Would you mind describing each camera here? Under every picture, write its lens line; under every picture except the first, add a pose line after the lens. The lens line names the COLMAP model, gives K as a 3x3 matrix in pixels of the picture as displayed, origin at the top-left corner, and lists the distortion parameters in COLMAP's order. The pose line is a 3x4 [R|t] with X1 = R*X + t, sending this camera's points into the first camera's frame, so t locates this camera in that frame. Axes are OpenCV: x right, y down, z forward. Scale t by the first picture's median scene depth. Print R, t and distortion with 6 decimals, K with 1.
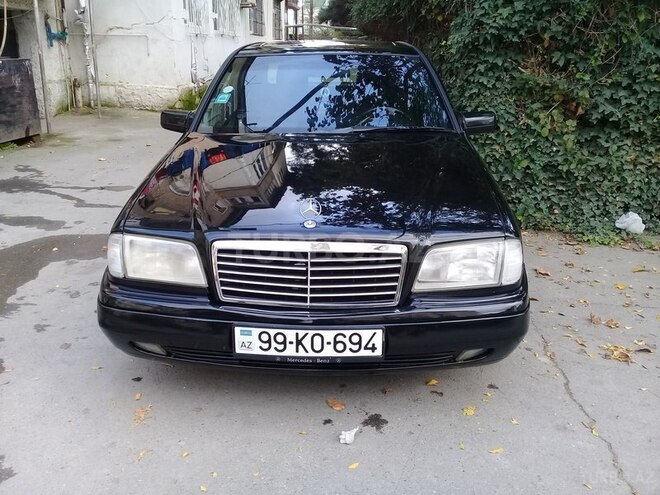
lens RADIAL K [[595.1, 0, 328.4], [0, 595.1, 247.6], [0, 0, 1]] dist [0.011041, 0.010733]
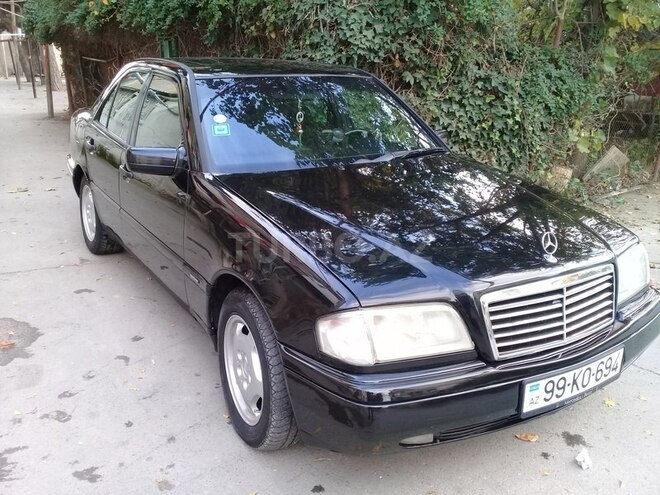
lens RADIAL K [[595.1, 0, 330.0], [0, 595.1, 245.5], [0, 0, 1]] dist [0.011041, 0.010733]
pose [[0.841096, -0.154081, 0.518475, -0.832578], [0.166905, 0.985724, 0.022178, -0.141234], [-0.514490, 0.067882, 0.854805, 0.368171]]
